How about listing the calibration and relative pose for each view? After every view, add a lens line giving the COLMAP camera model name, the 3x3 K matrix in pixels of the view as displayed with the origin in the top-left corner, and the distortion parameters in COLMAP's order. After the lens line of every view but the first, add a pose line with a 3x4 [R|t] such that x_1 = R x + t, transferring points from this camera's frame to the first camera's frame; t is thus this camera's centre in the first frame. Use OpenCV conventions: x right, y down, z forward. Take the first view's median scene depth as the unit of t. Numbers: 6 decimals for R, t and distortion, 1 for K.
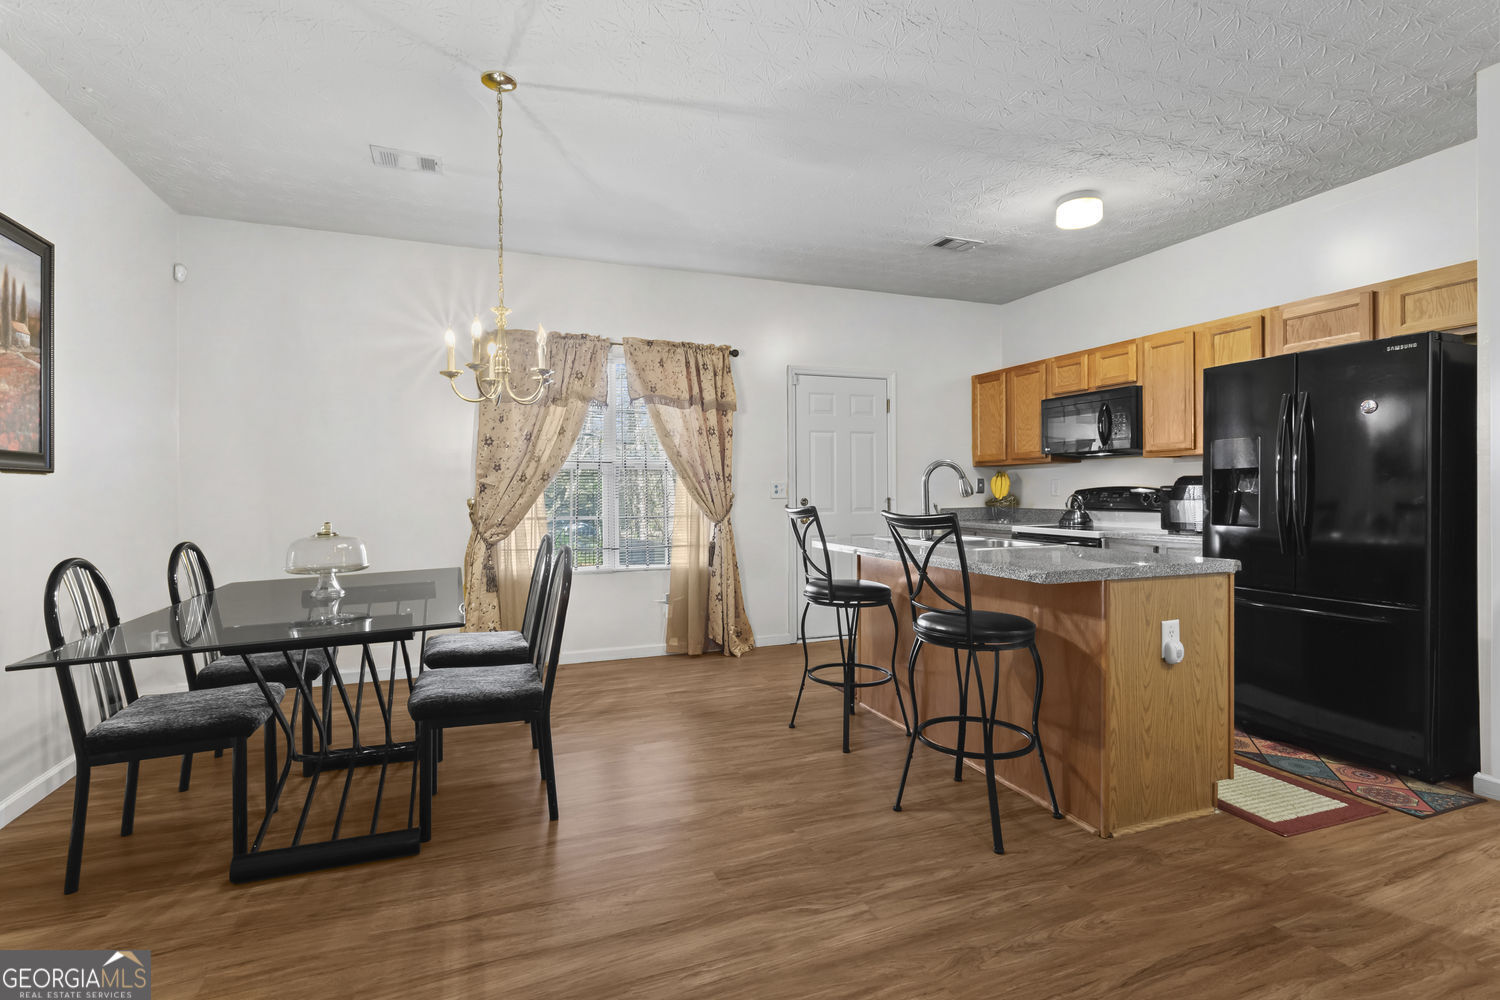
lens RADIAL K [[717.0, 0, 745.0], [0, 717.0, 520.8], [0, 0, 1]] dist [-0.002667, 0.000492]
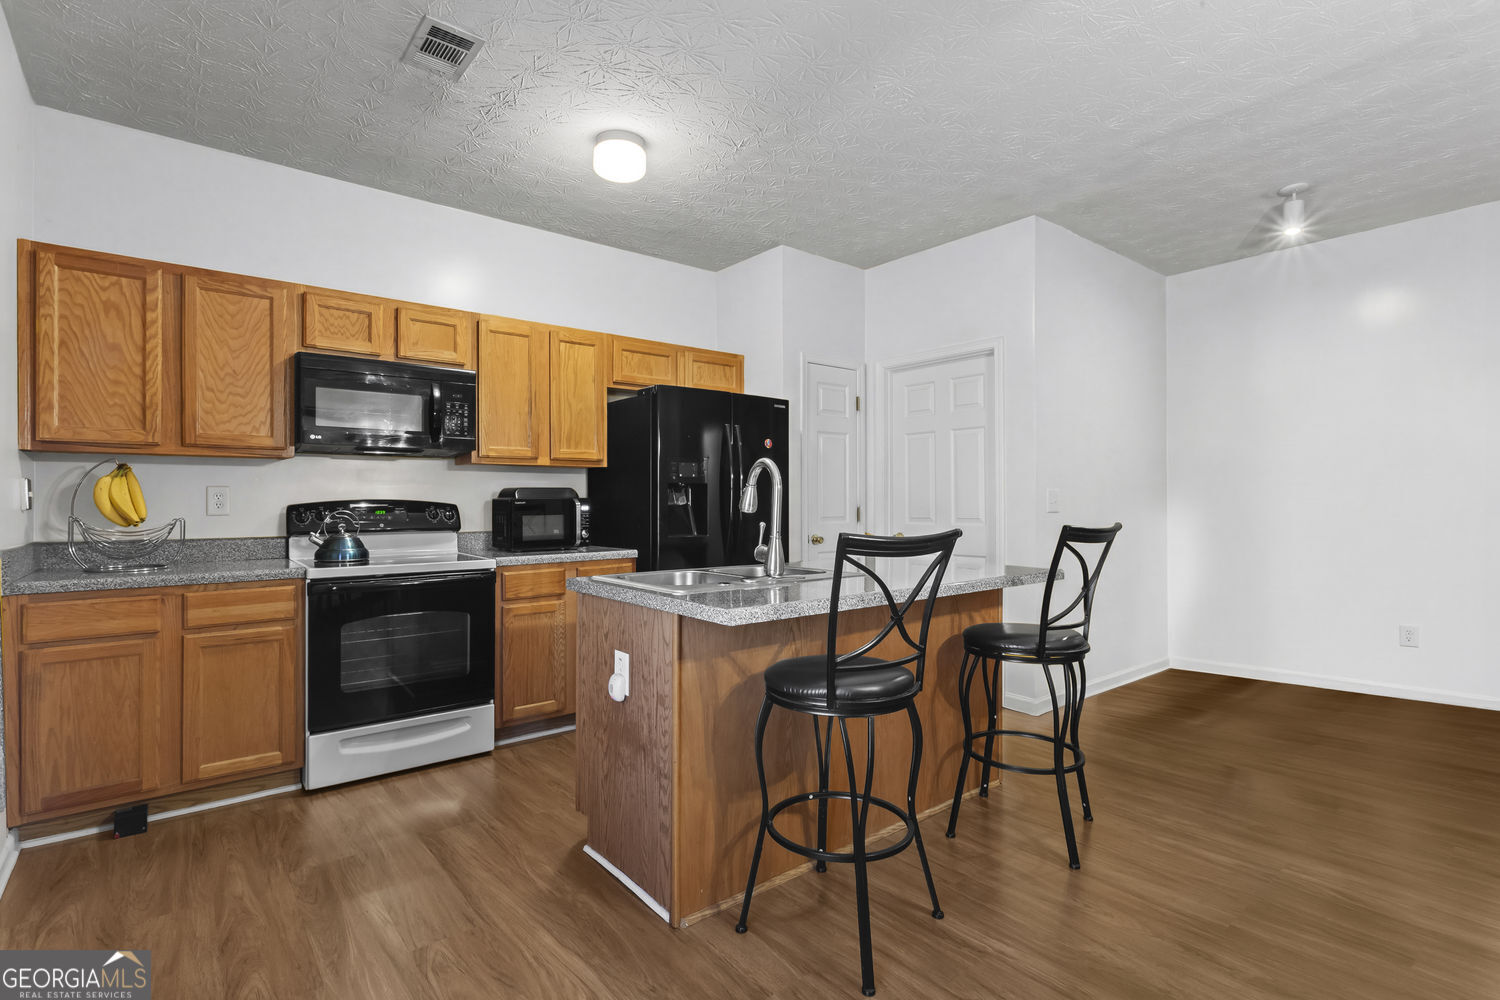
lens RADIAL K [[712.5, 0, 745.7], [0, 712.5, 497.7], [0, 0, 1]] dist [-0.002235, 0.000141]
pose [[-0.303339, 0.009909, 0.952831, -0.288501], [0.046034, 0.998931, 0.004267, -0.039195], [-0.951770, 0.045157, -0.303470, 0.947087]]
